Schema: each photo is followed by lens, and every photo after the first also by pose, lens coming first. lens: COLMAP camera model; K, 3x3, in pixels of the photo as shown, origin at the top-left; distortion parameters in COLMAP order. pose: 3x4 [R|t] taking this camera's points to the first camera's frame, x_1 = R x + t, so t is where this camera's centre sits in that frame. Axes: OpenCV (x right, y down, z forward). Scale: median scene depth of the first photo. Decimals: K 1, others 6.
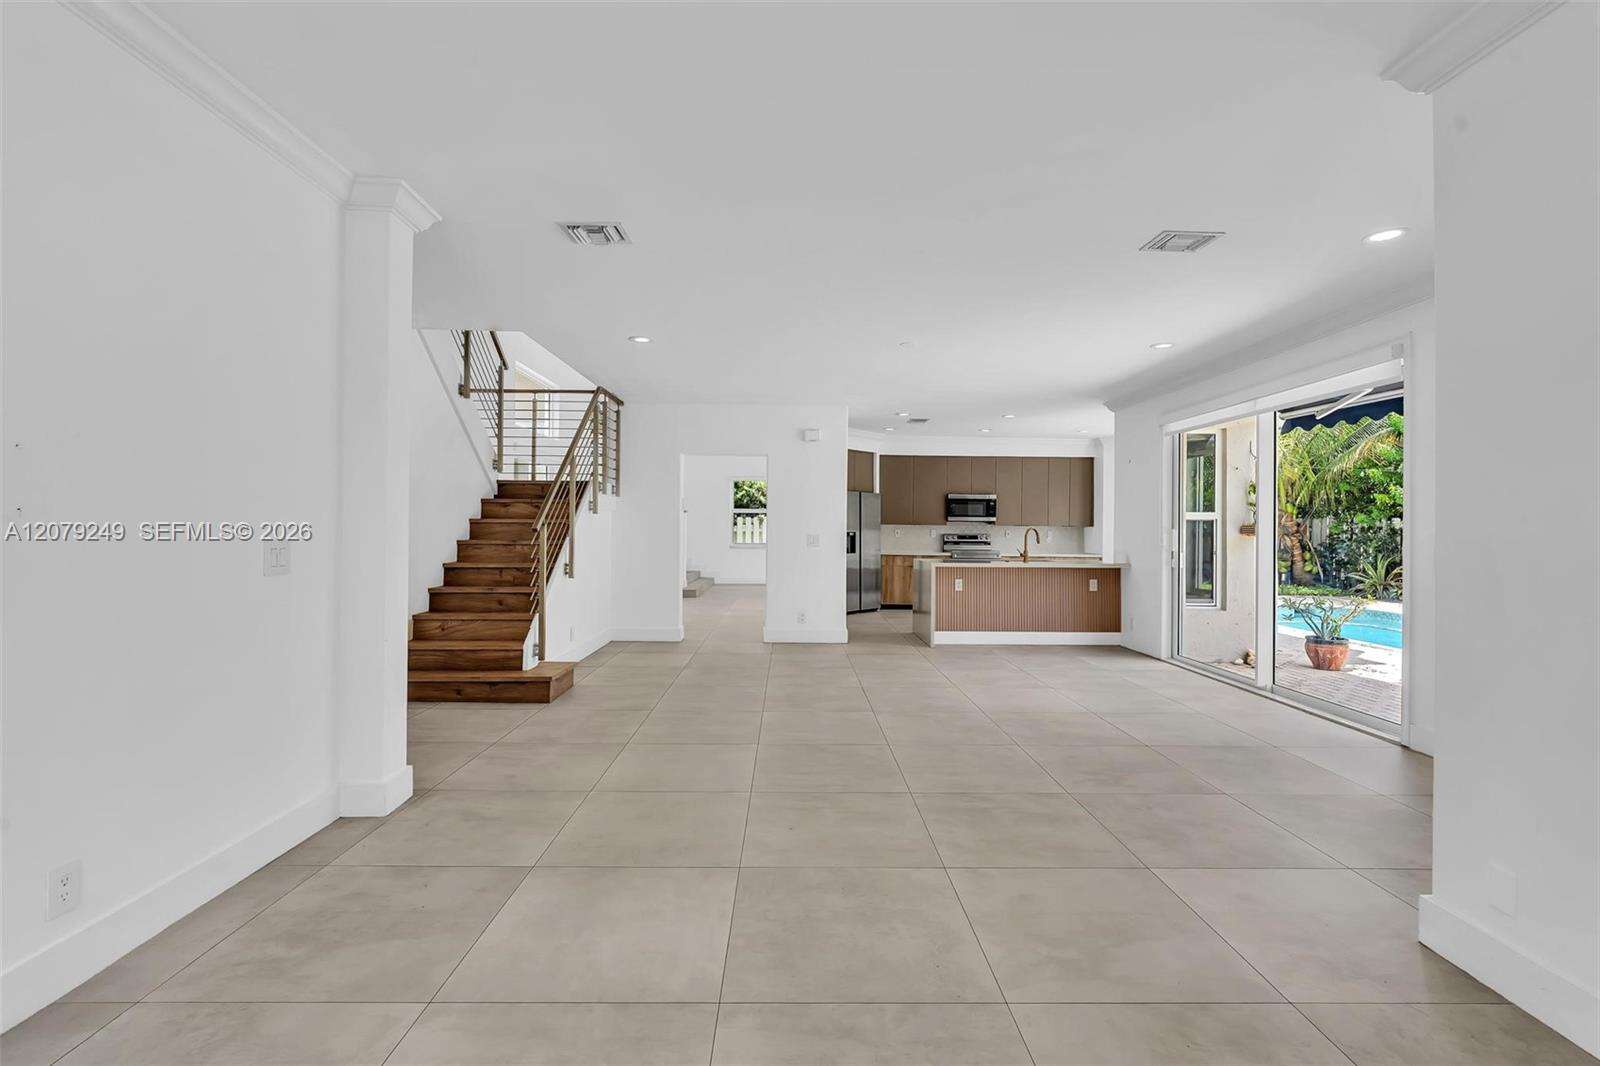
lens RADIAL K [[723.0, 0, 798.7], [0, 723.0, 527.1], [0, 0, 1]] dist [-0.007884, 0.002131]
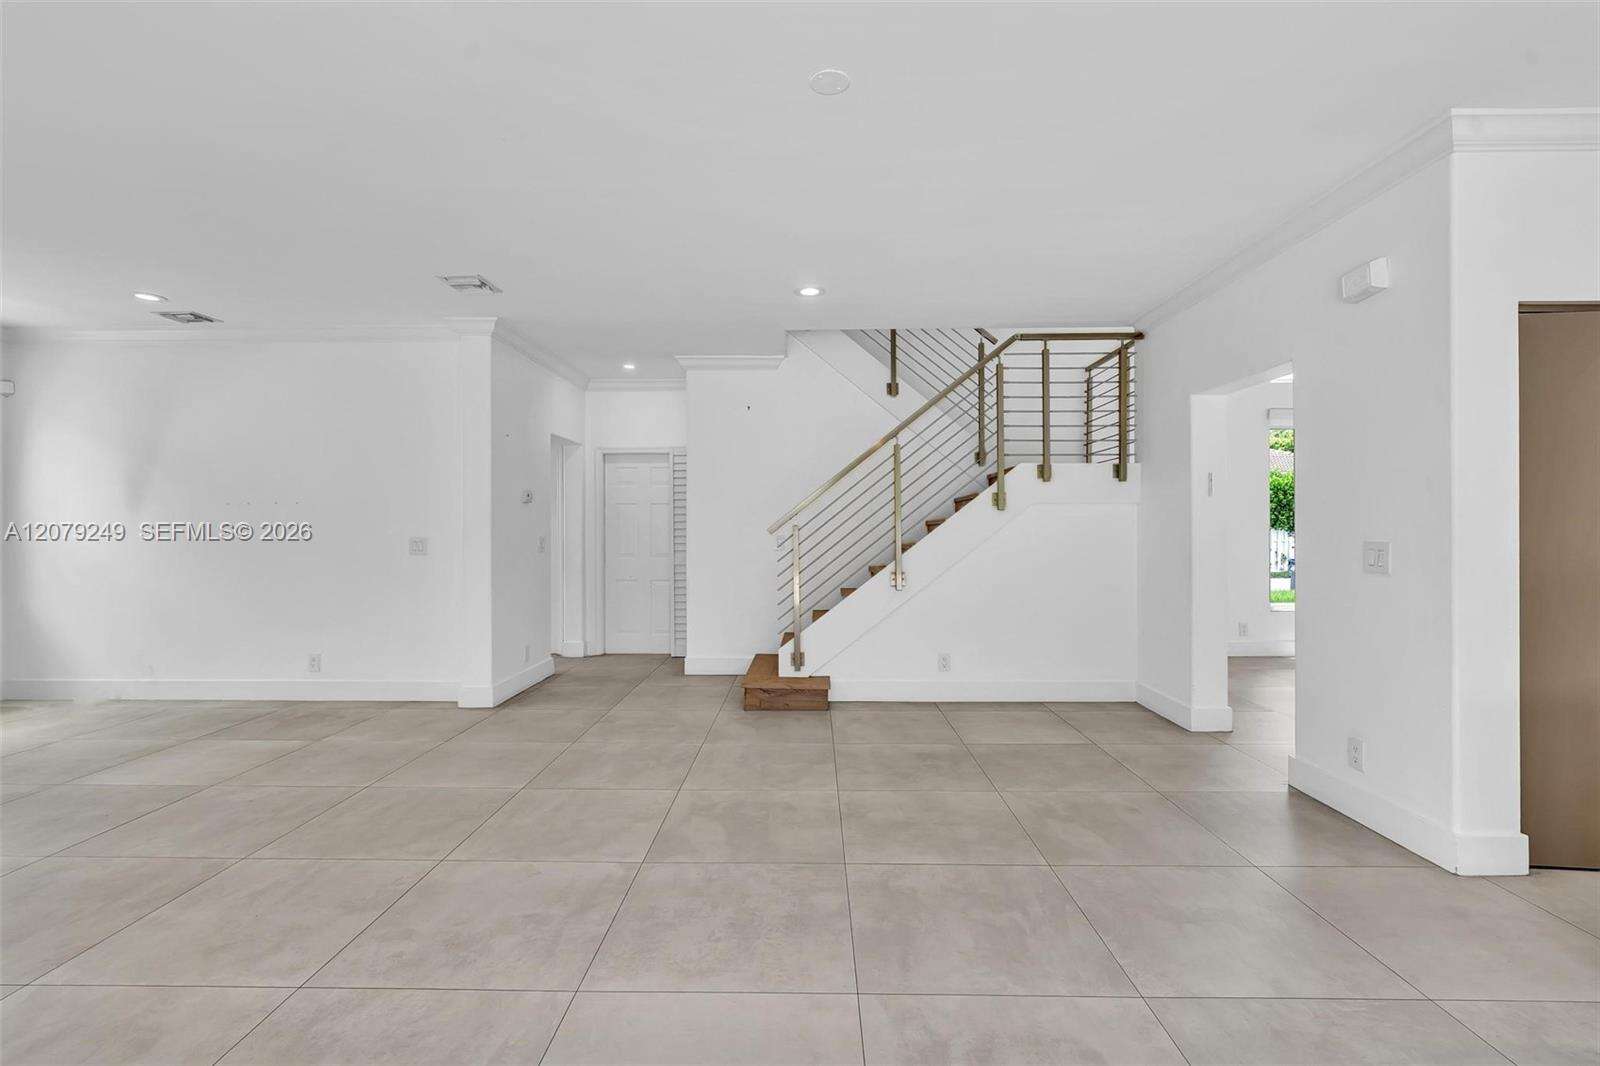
lens RADIAL K [[723.0, 0, 798.0], [0, 723.0, 529.8], [0, 0, 1]] dist [-0.007884, 0.002131]
pose [[-0.030246, -0.006822, -0.999519, 0.394919], [0.002659, 0.999973, -0.006906, 0.005465], [0.999539, -0.002867, -0.030227, 0.694333]]
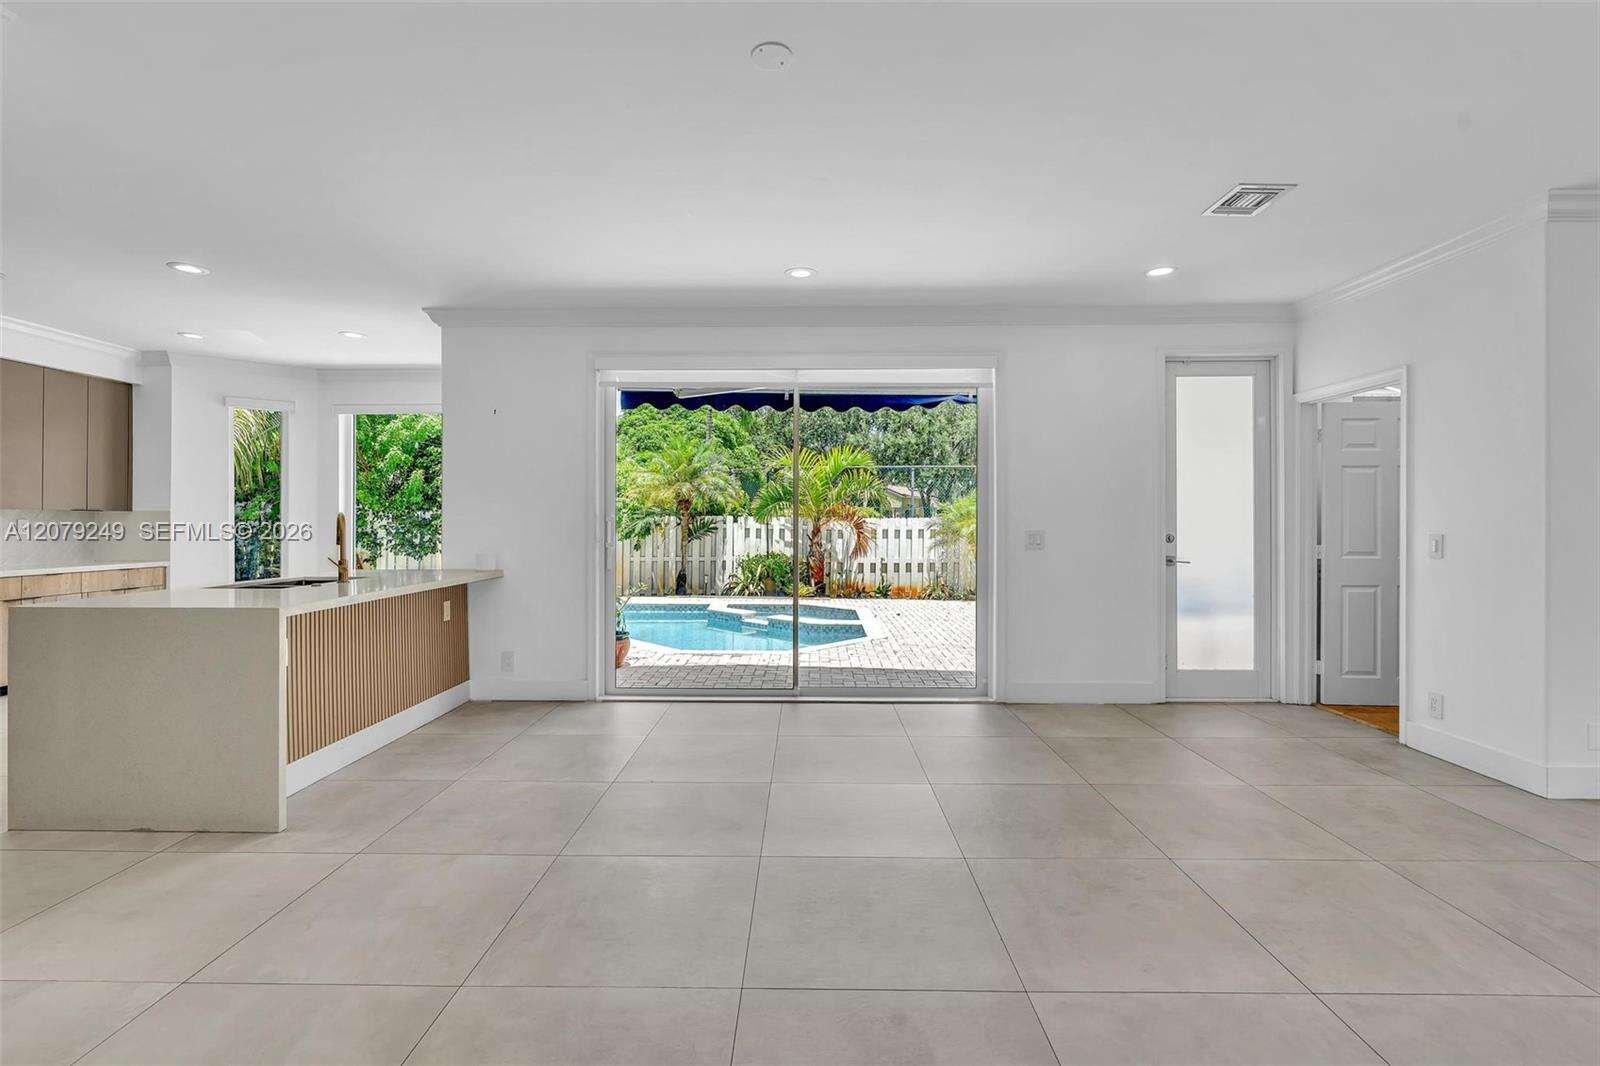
lens RADIAL K [[723.0, 0, 799.4], [0, 723.0, 521.9], [0, 0, 1]] dist [-0.007884, 0.002131]
pose [[0.024154, -0.009359, 0.999664, -0.173130], [-0.003619, 0.999949, 0.009449, 0.000495], [-0.999702, -0.003846, 0.024119, 0.681267]]
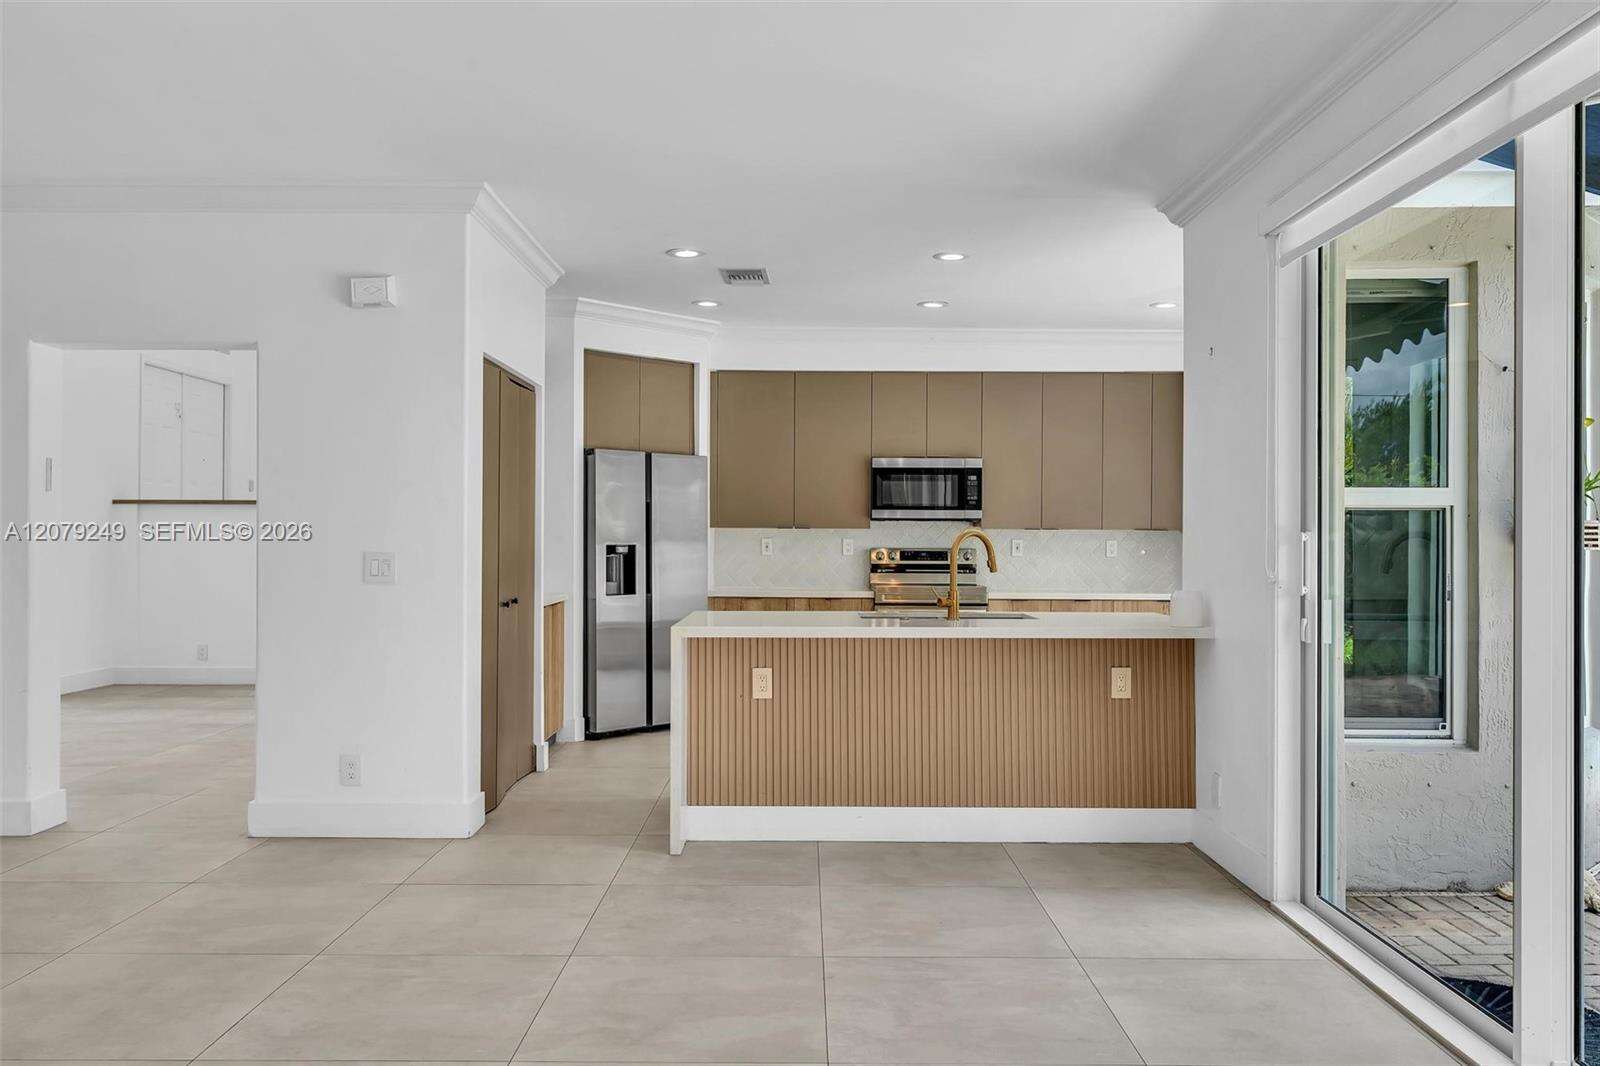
lens RADIAL K [[1229.4, 0, 799.8], [0, 1229.4, 544.9], [0, 0, 1]] dist [0.008428, 0.001759]
pose [[0.999741, -0.005674, -0.022050, 0.250059], [0.005805, 0.999966, 0.005868, 0.003633], [0.022016, -0.005995, 0.999740, 0.347330]]
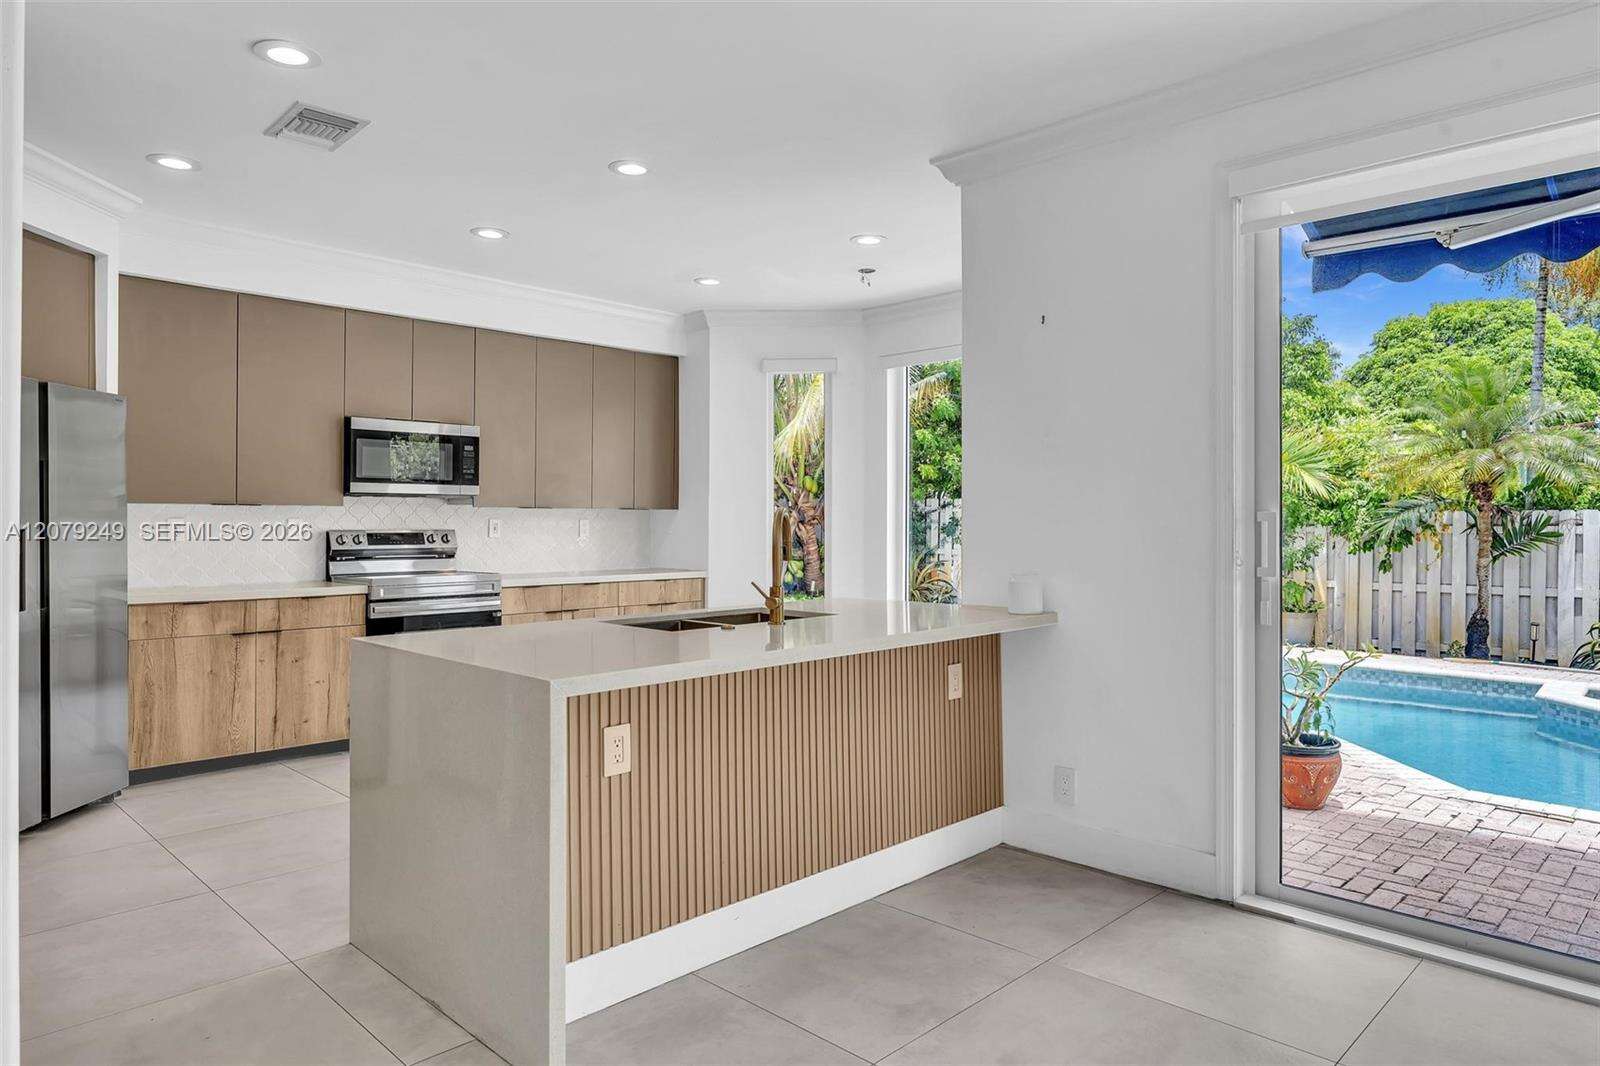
lens RADIAL K [[994.3, 0, 796.6], [0, 994.3, 518.1], [0, 0, 1]] dist [-0.015181, 0.011641]
pose [[0.714427, -0.006983, 0.699675, 0.035000], [0.004083, 0.999975, 0.005811, 0.001898], [-0.699698, -0.001295, 0.714437, 0.708375]]
